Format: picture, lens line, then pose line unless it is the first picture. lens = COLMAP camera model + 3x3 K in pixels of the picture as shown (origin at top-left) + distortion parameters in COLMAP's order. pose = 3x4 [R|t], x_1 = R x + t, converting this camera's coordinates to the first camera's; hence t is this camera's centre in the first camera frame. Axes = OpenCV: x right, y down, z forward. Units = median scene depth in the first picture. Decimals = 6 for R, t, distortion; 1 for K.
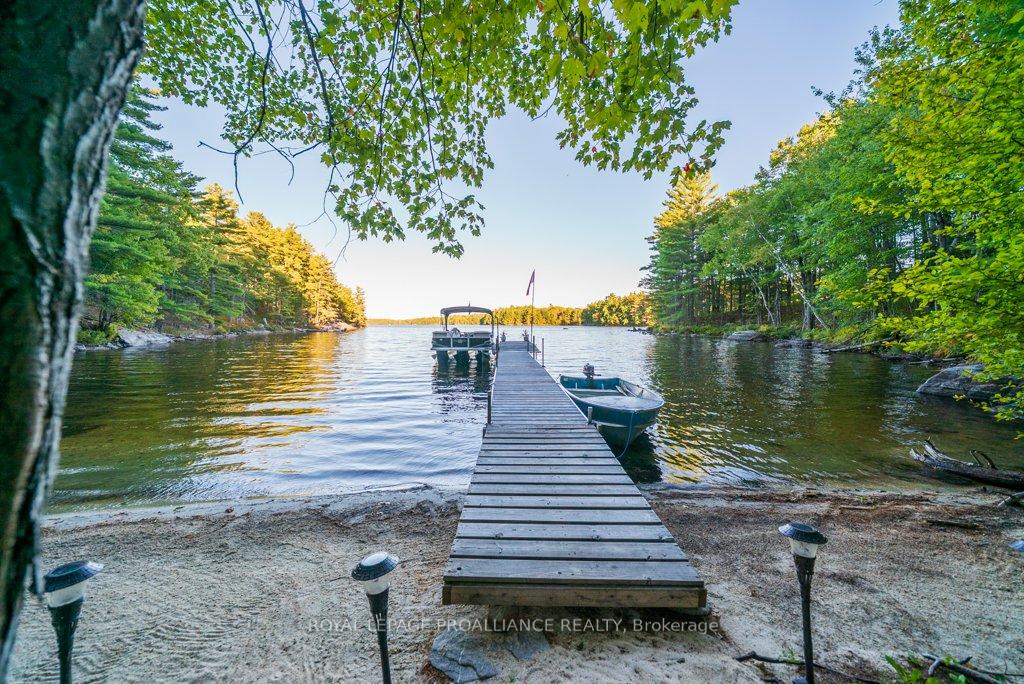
lens RADIAL K [[351.8, 0, 518.4], [0, 351.8, 340.8], [0, 0, 1]] dist [-0.000677, -0.000033]
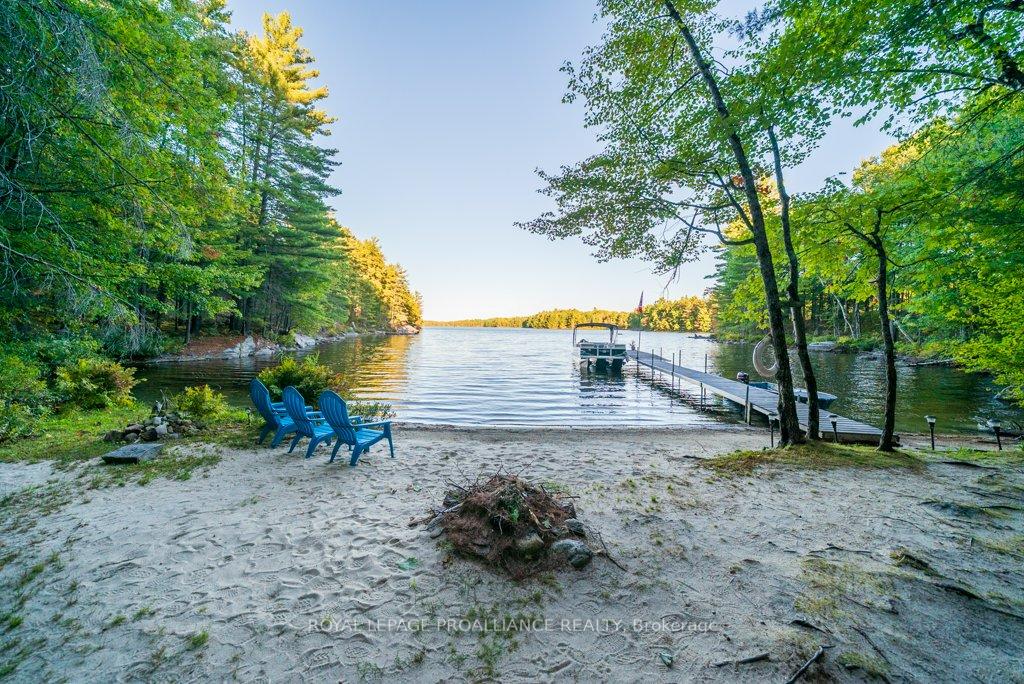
lens RADIAL K [[359.1, 0, 512.0], [0, 359.1, 342.0], [0, 0, 1]] dist [0.000012, 0.000043]
pose [[0.993788, 0.016512, -0.110055, -0.075626], [-0.016856, 0.999856, -0.002196, -0.004989], [0.110002, 0.004038, 0.993923, -0.077369]]
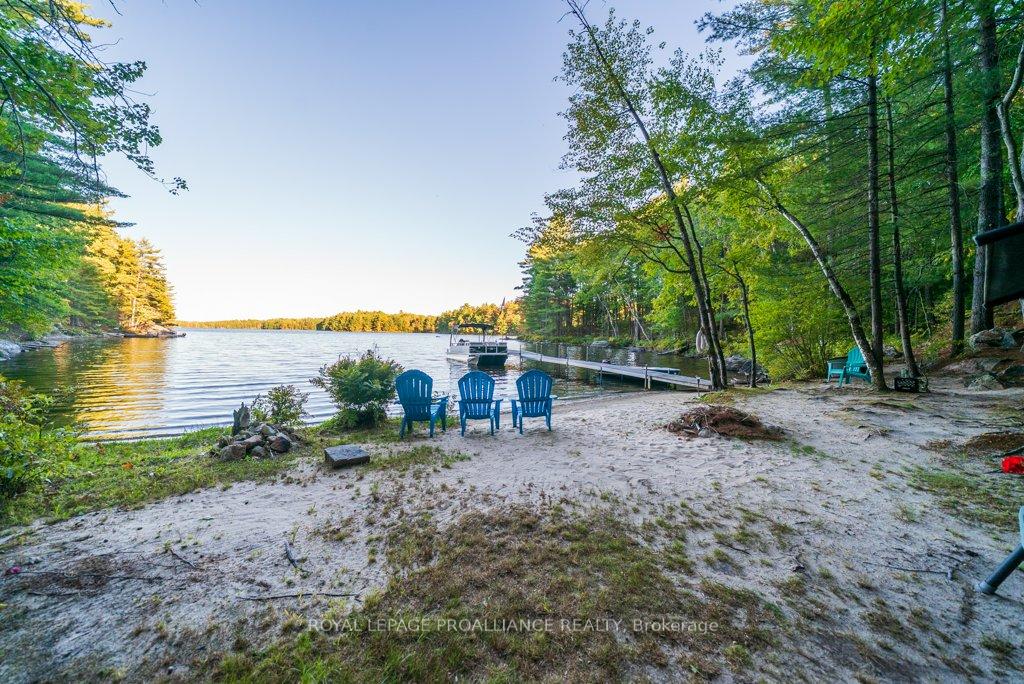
lens RADIAL K [[359.1, 0, 512.0], [0, 359.1, 342.0], [0, 0, 1]] dist [0.000012, 0.000043]
pose [[0.904152, 0.005066, 0.427181, -0.153020], [0.002112, 0.999864, -0.016329, -0.000362], [-0.427206, 0.015666, 0.904019, -0.083159]]
